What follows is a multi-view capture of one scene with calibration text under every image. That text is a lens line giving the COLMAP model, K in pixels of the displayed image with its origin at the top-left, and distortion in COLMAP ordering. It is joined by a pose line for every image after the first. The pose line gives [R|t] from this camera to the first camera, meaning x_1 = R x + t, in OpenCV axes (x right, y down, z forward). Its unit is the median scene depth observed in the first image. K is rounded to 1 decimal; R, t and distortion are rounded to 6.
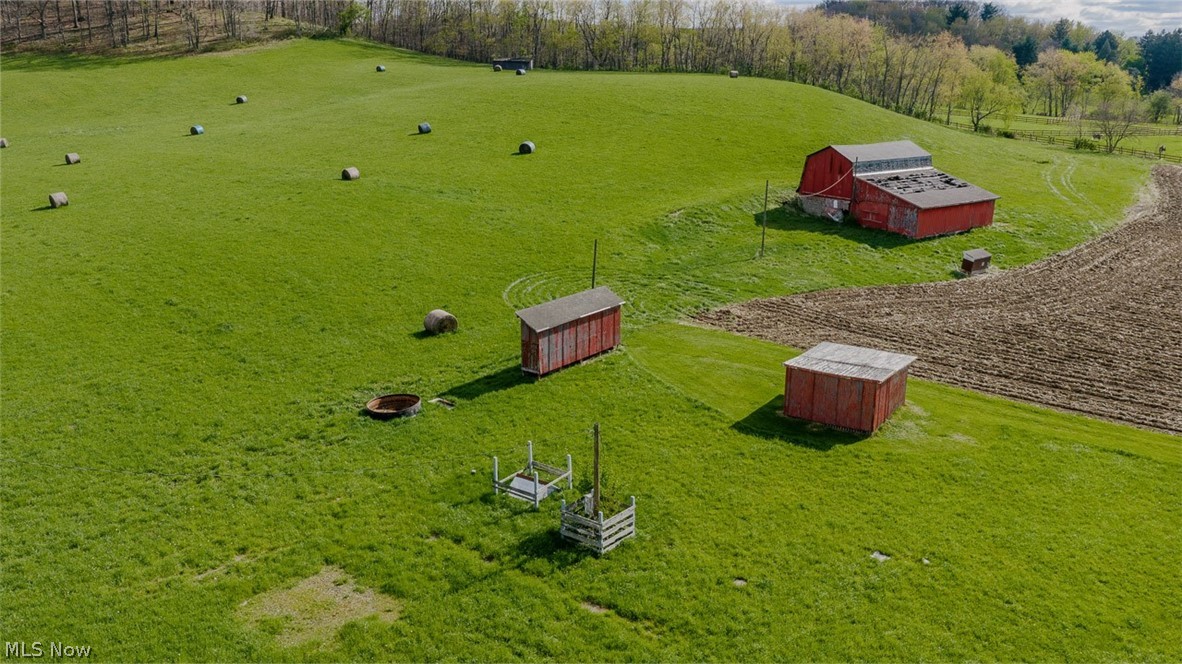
lens RADIAL K [[1035.7, 0, 591.0], [0, 1035.7, 332.0], [0, 0, 1]] dist [0.005649, -0.007962]
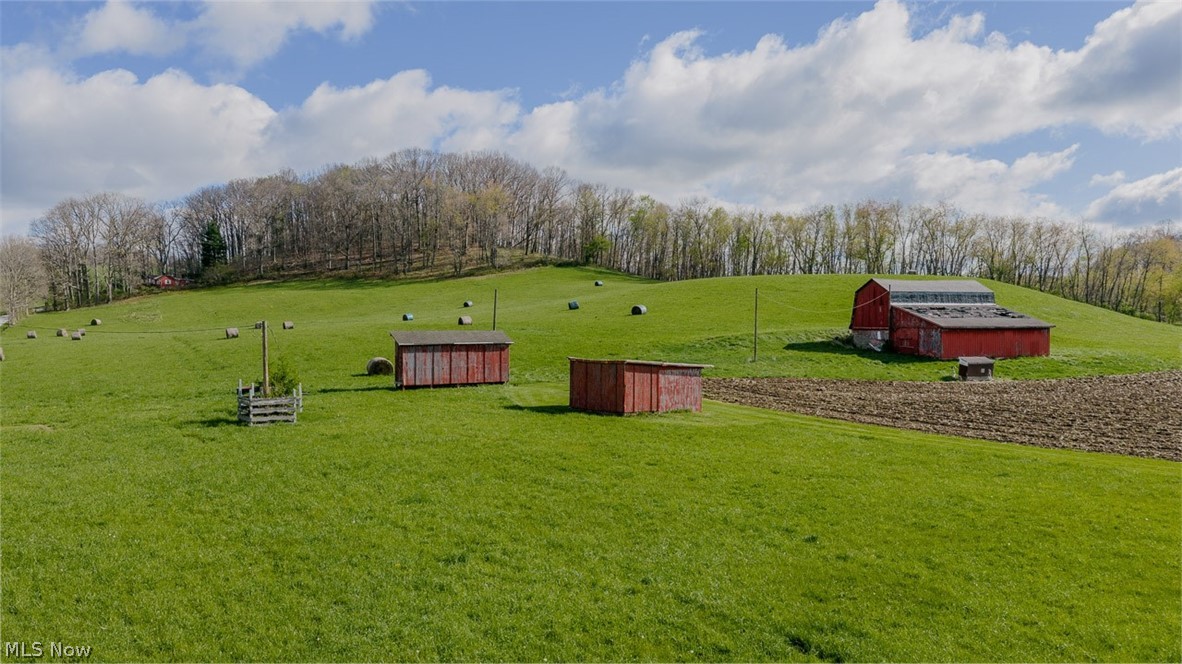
lens RADIAL K [[1035.7, 0, 591.0], [0, 1035.7, 332.0], [0, 0, 1]] dist [0.005649, -0.007962]
pose [[0.942143, -0.006719, -0.335144, 0.312586], [-0.083269, 0.963770, -0.253403, 0.151602], [0.324704, 0.266649, 0.907450, 0.001018]]
